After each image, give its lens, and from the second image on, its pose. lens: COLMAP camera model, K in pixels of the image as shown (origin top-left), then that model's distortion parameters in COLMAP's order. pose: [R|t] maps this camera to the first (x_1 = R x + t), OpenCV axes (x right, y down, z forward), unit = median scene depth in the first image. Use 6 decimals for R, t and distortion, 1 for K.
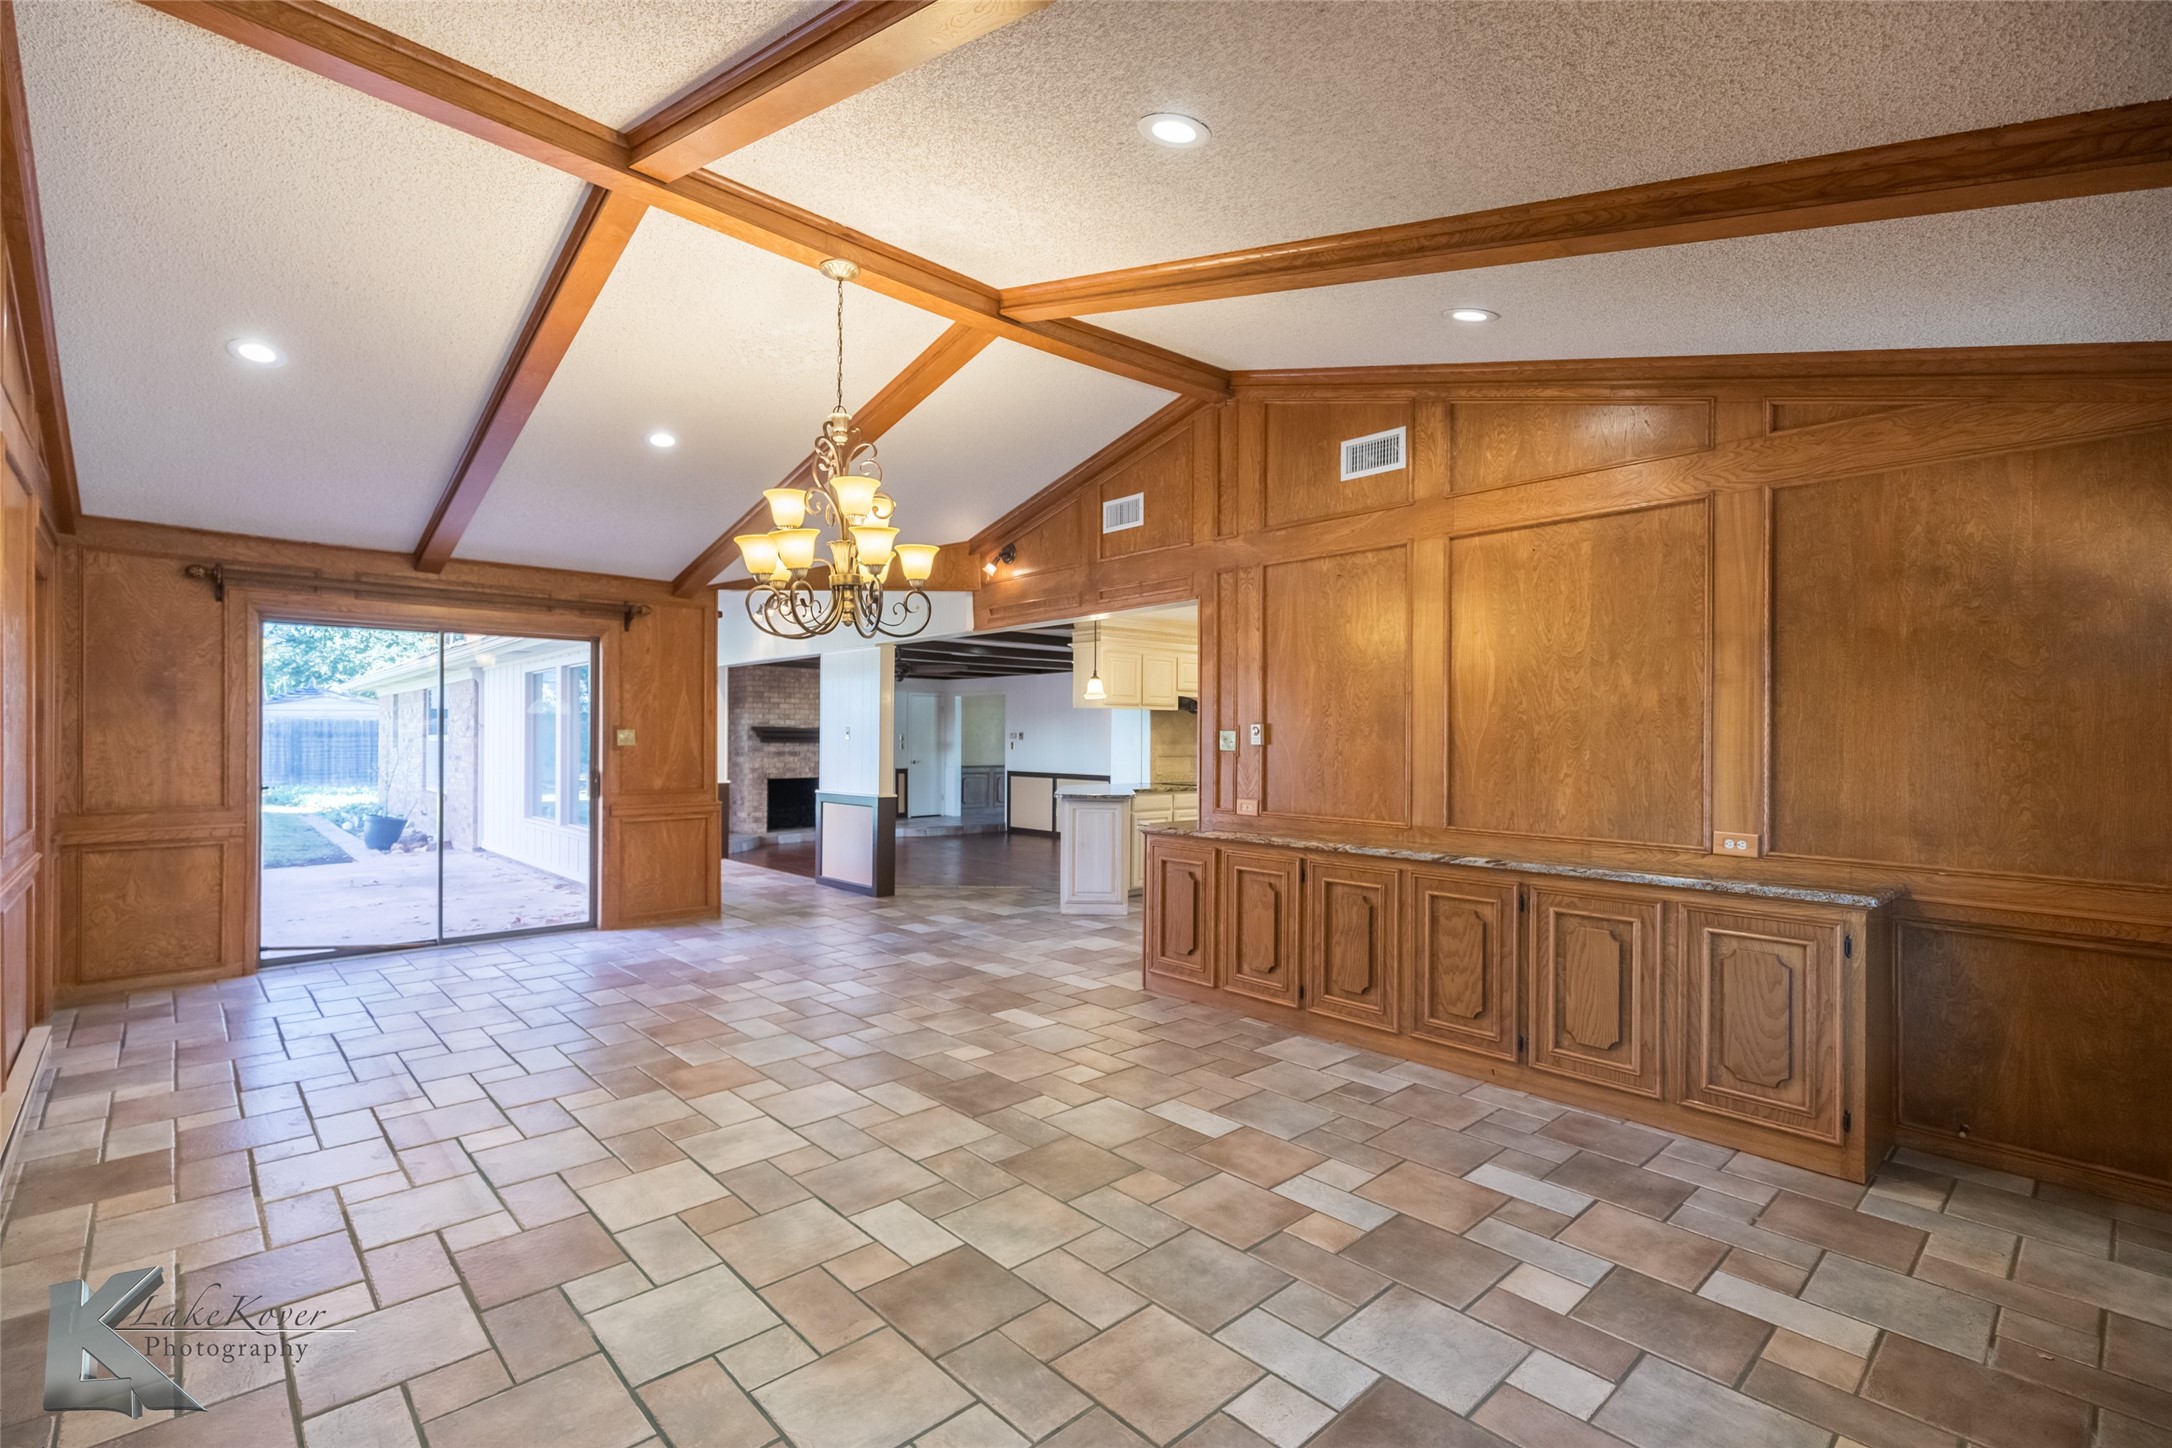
lens RADIAL K [[1008.0, 0, 1076.9], [0, 1008.0, 733.5], [0, 0, 1]] dist [0.008577, -0.002502]
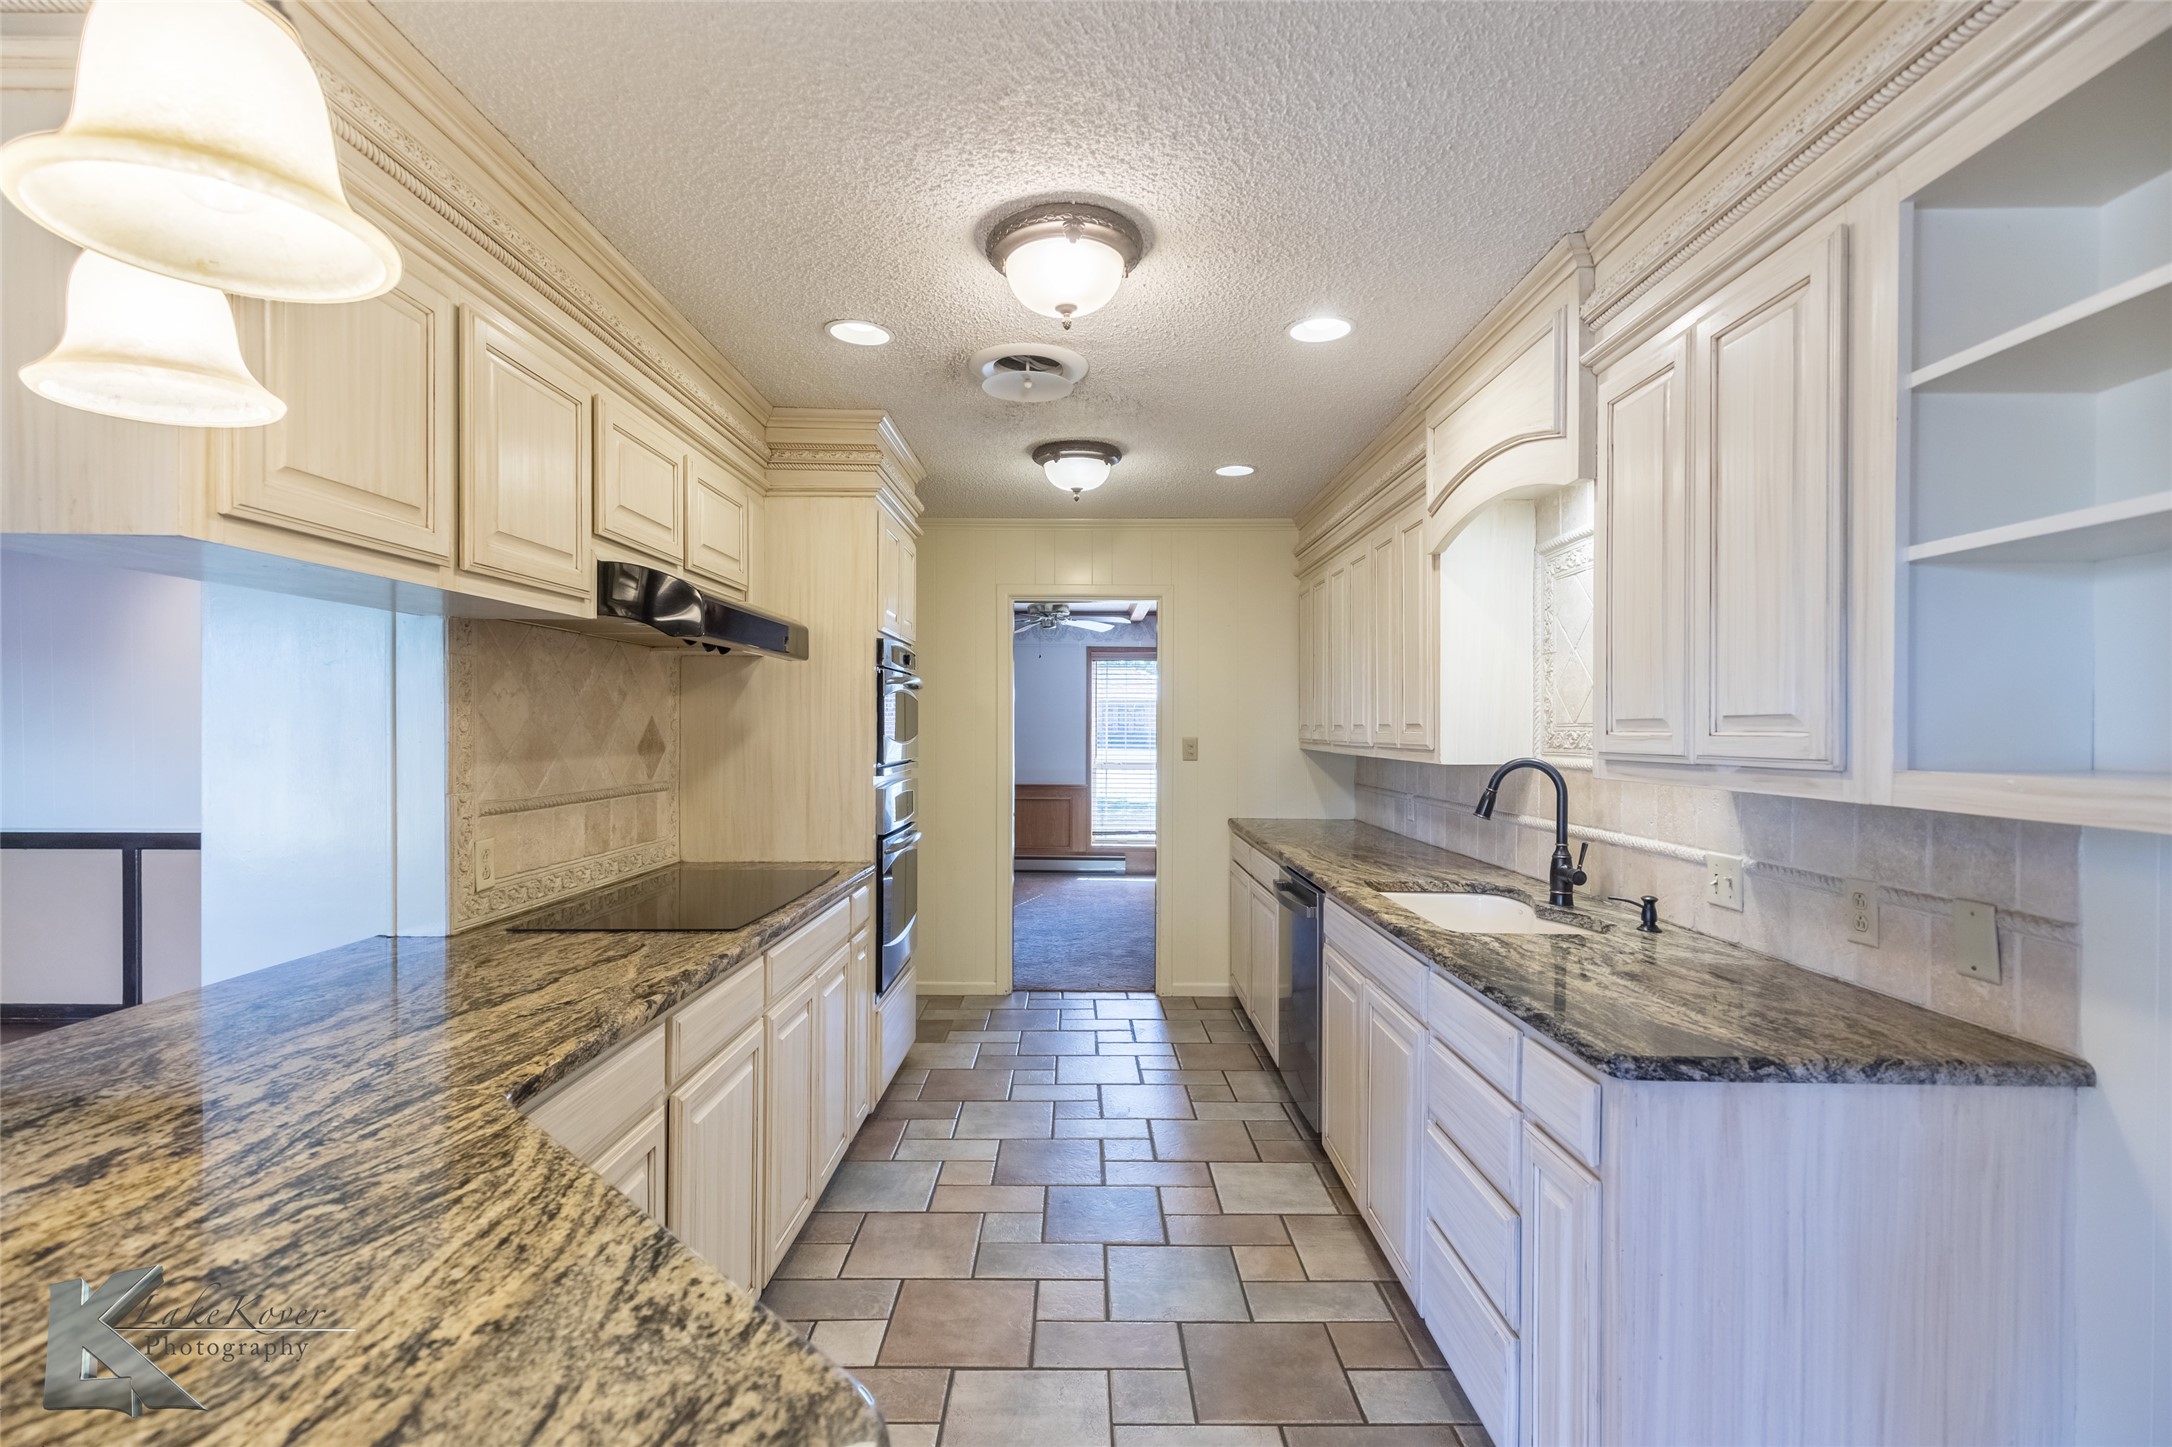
lens RADIAL K [[1008.0, 0, 1104.2], [0, 1008.0, 734.3], [0, 0, 1]] dist [0.008577, -0.002502]
pose [[0.678640, -0.010967, 0.734389, 0.003429], [-0.002766, 0.999843, 0.017487, -0.000427], [-0.734466, -0.013899, 0.678503, 0.452185]]
